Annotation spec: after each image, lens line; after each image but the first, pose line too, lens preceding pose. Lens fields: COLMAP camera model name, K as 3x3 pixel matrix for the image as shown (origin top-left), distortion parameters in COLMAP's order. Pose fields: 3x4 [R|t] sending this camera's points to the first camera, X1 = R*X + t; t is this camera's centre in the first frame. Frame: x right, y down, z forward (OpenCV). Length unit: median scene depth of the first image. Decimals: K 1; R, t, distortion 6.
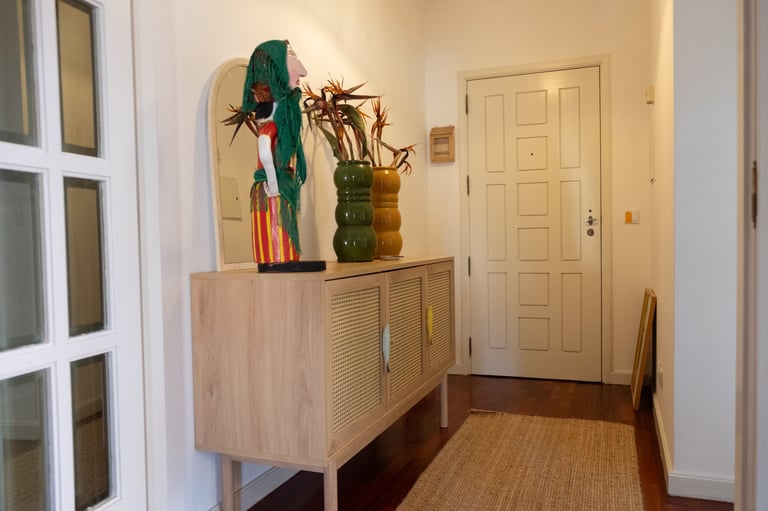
lens RADIAL K [[588.9, 0, 384.0], [0, 588.9, 255.5], [0, 0, 1]] dist [-0.069206, -0.000839]
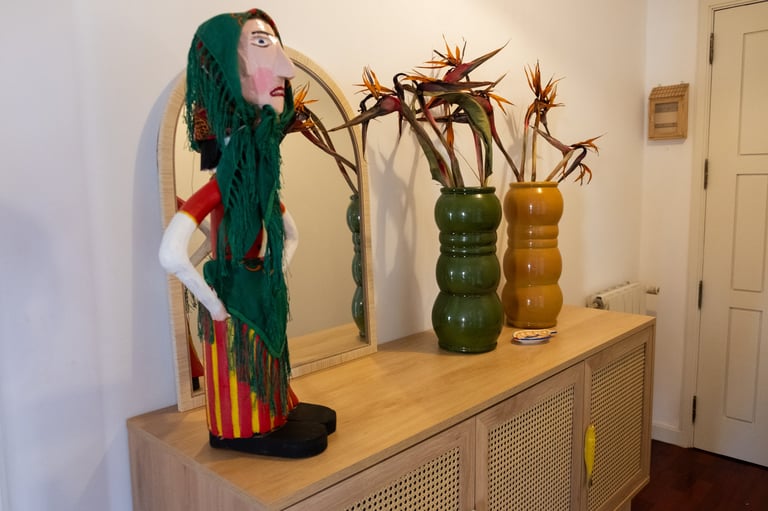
lens RADIAL K [[602.6, 0, 384.0], [0, 602.6, 255.5], [0, 0, 1]] dist [-0.019108, -0.001348]
pose [[0.926387, 0.049426, -0.373314, 0.094061], [-0.014162, 0.995220, 0.096622, -0.131899], [0.376306, -0.084223, 0.922659, 0.342517]]
